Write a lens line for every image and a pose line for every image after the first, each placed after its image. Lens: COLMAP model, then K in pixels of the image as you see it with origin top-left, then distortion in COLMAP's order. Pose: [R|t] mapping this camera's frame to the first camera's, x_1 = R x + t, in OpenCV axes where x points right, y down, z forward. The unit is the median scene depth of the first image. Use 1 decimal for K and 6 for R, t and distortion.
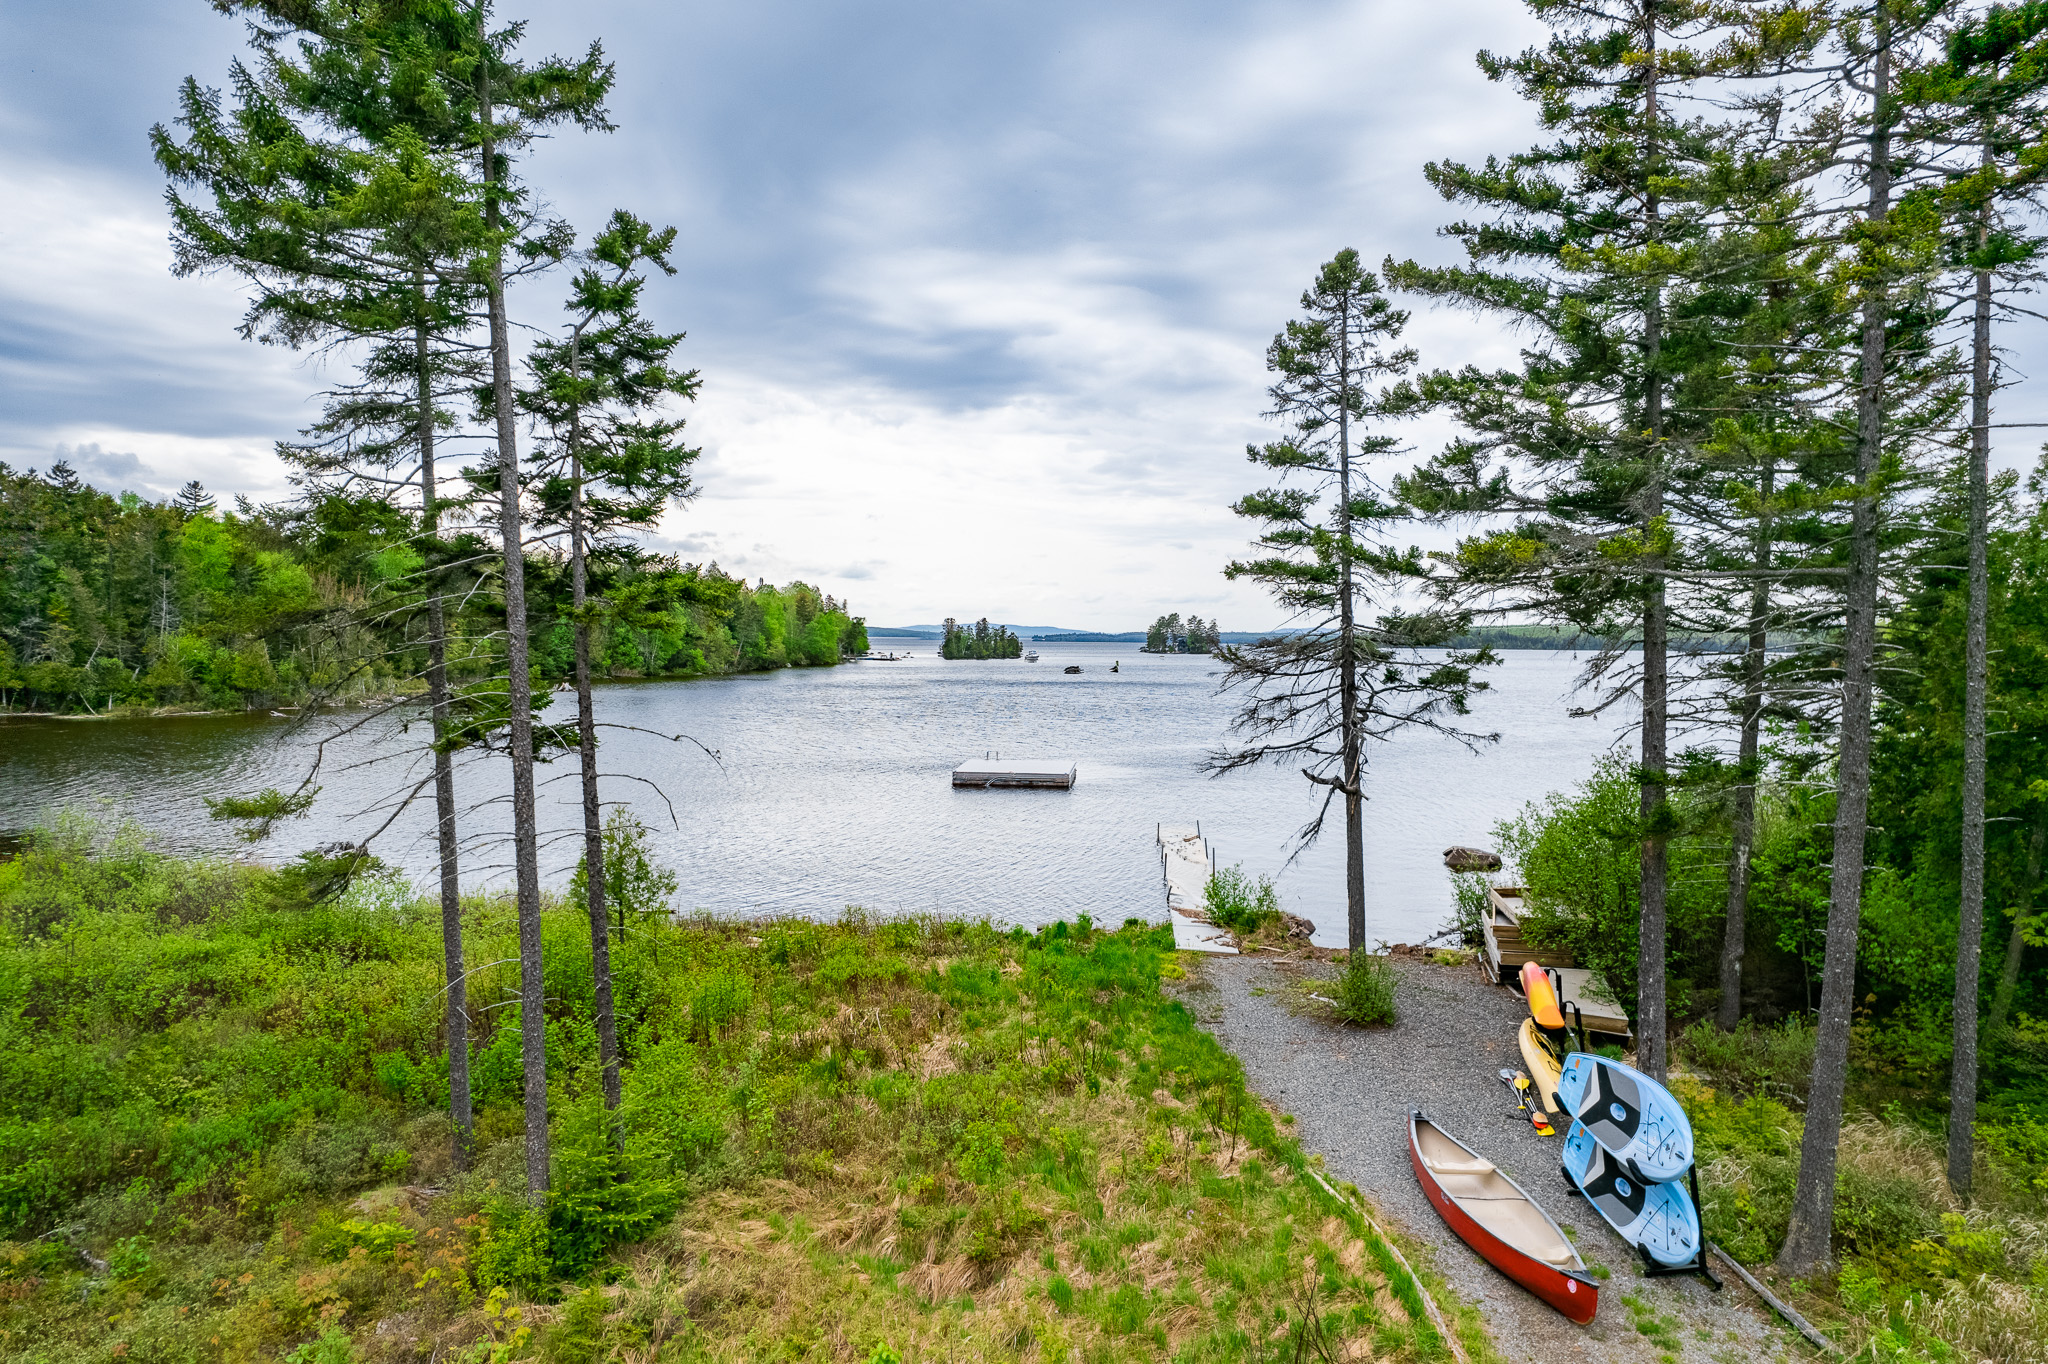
lens RADIAL K [[1320.8, 0, 1024.0], [0, 1320.8, 682.0], [0, 0, 1]] dist [-0.041765, 0.000313]
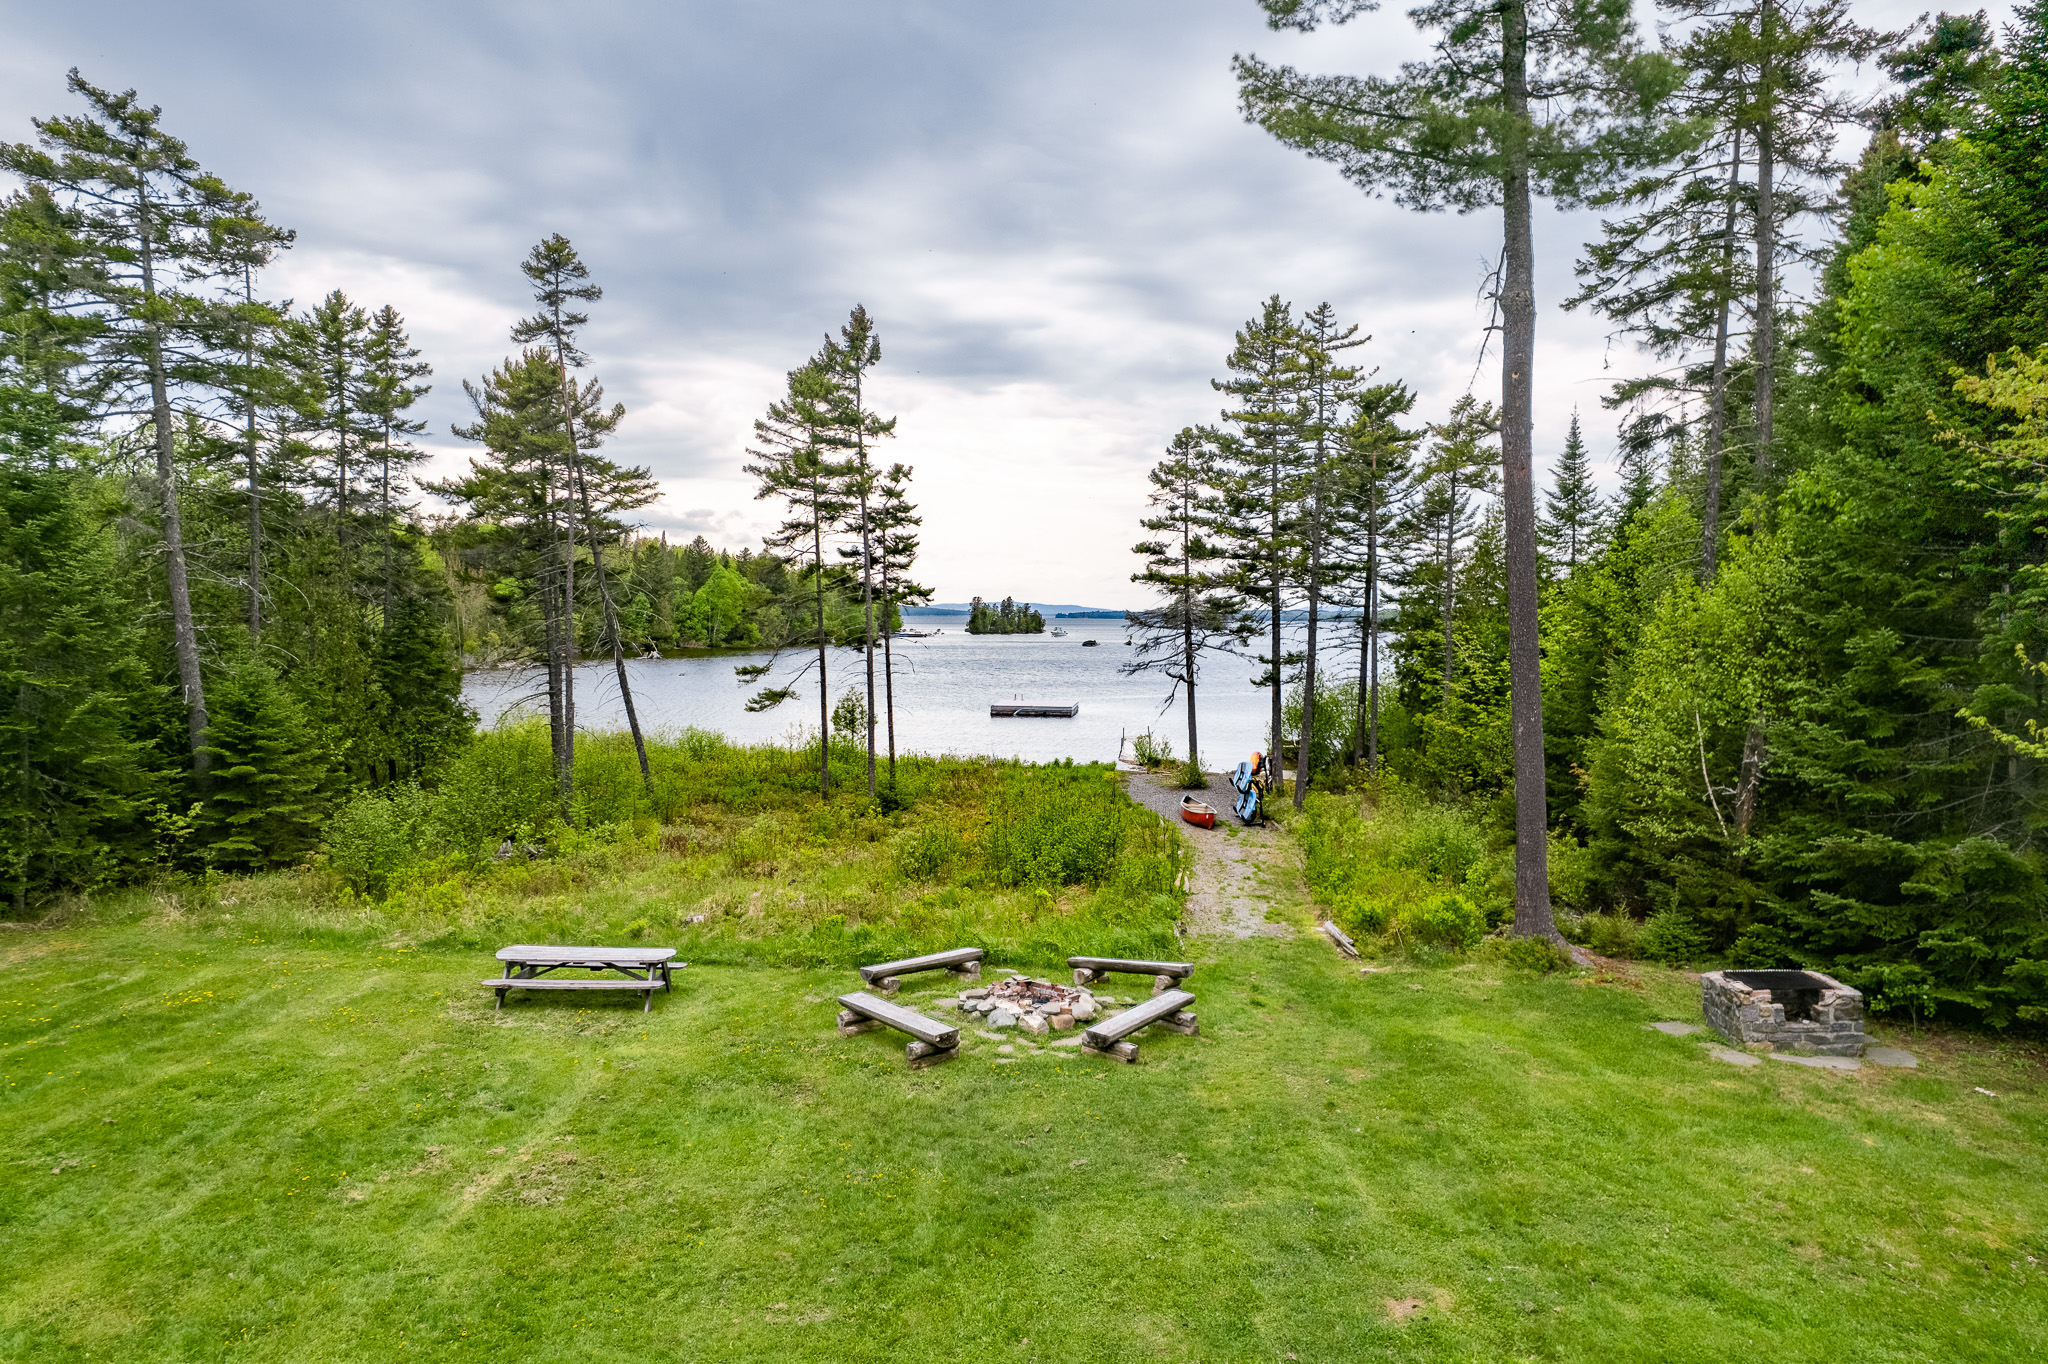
lens RADIAL K [[1320.8, 0, 1024.0], [0, 1320.8, 682.0], [0, 0, 1]] dist [-0.041765, 0.000313]
pose [[0.999852, 0.002104, -0.017095, 0.017460], [-0.001809, 0.999850, 0.017240, 0.046148], [0.017128, -0.017207, 0.999705, -1.119488]]
